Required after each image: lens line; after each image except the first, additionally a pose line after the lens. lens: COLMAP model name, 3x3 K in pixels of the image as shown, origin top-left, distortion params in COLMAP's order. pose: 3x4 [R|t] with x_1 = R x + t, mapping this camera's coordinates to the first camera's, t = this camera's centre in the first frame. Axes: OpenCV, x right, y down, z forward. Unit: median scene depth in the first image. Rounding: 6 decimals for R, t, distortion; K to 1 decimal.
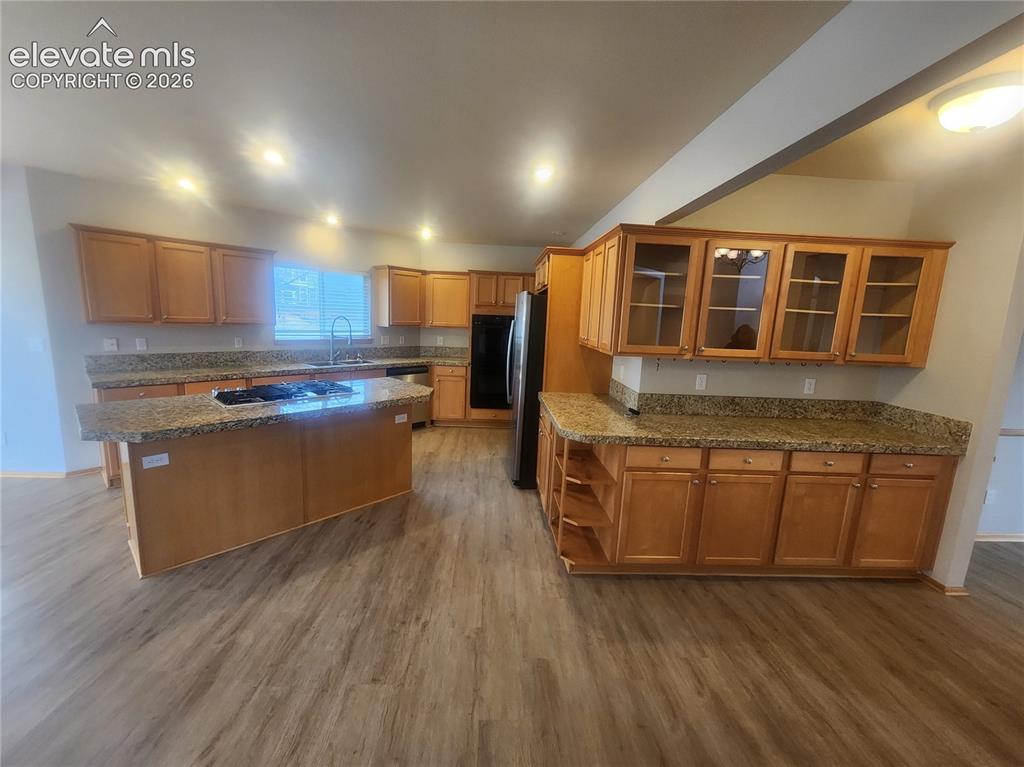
lens RADIAL K [[418.3, 0, 505.1], [0, 418.3, 383.5], [0, 0, 1]] dist [0.002239, -0.000156]
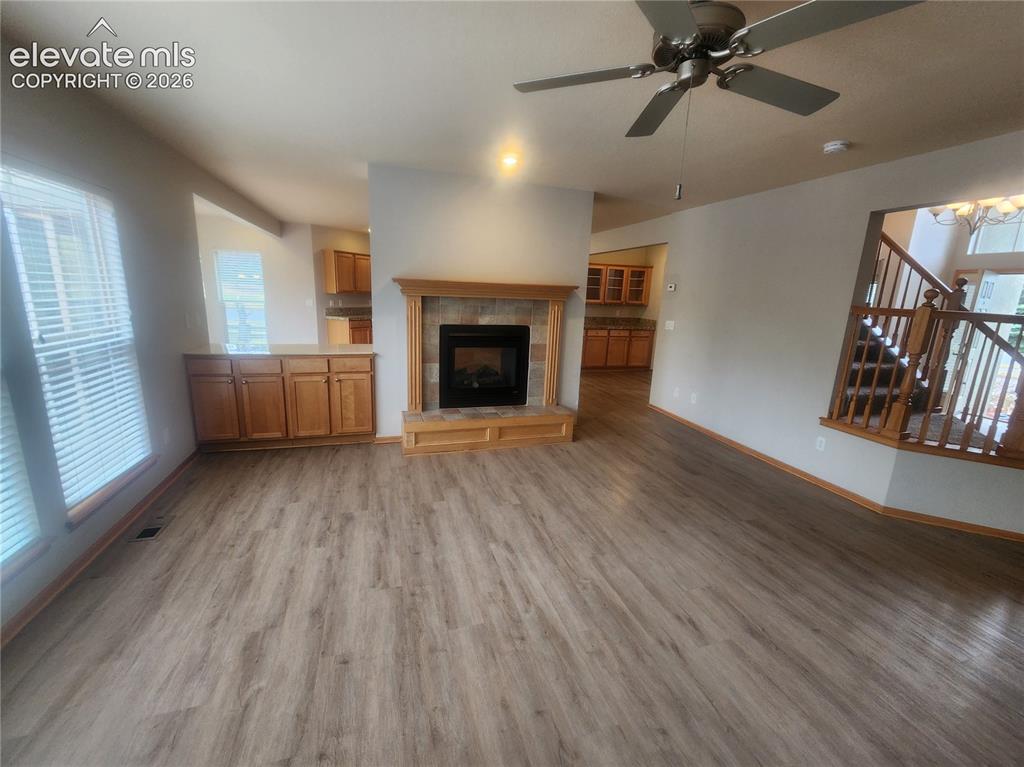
lens RADIAL K [[418.3, 0, 515.4], [0, 418.3, 385.3], [0, 0, 1]] dist [0.002239, -0.000156]
pose [[0.968505, -0.054414, 0.242975, -0.822631], [0.041798, 0.997511, 0.056781, 0.357135], [-0.245460, -0.044837, 0.968369, -1.933107]]
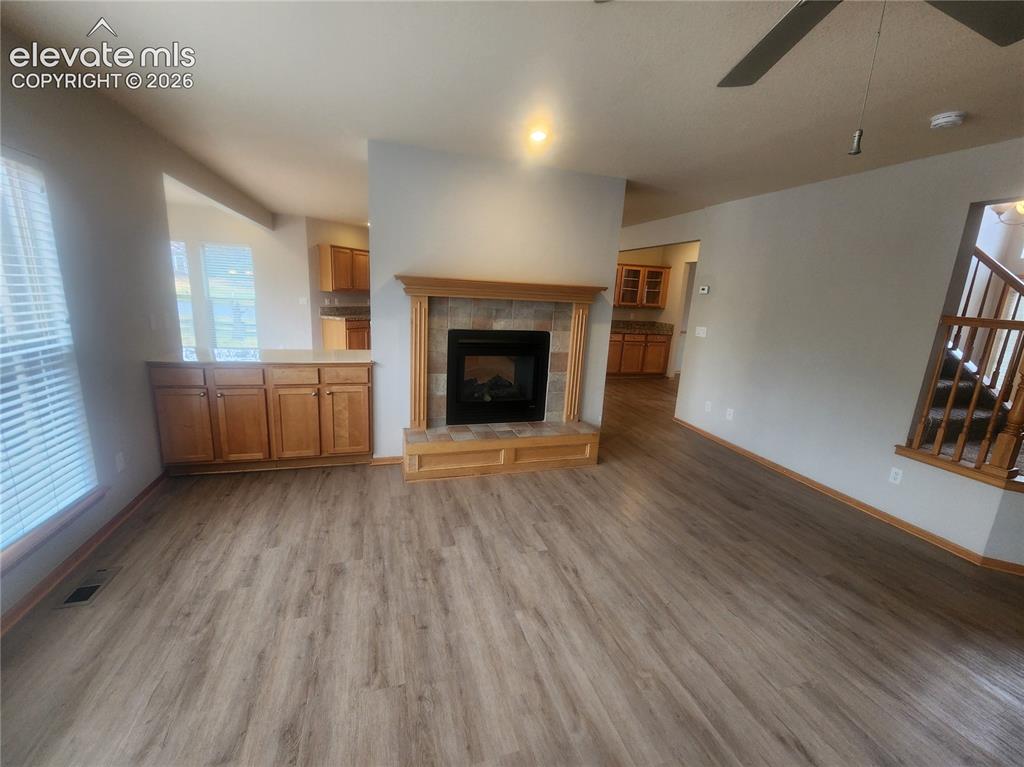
lens RADIAL K [[418.3, 0, 513.9], [0, 418.3, 384.4], [0, 0, 1]] dist [0.002239, -0.000156]
pose [[0.968521, -0.042029, 0.245358, -0.838534], [0.029239, 0.998028, 0.055541, 0.317237], [-0.247209, -0.046619, 0.967840, -1.716968]]
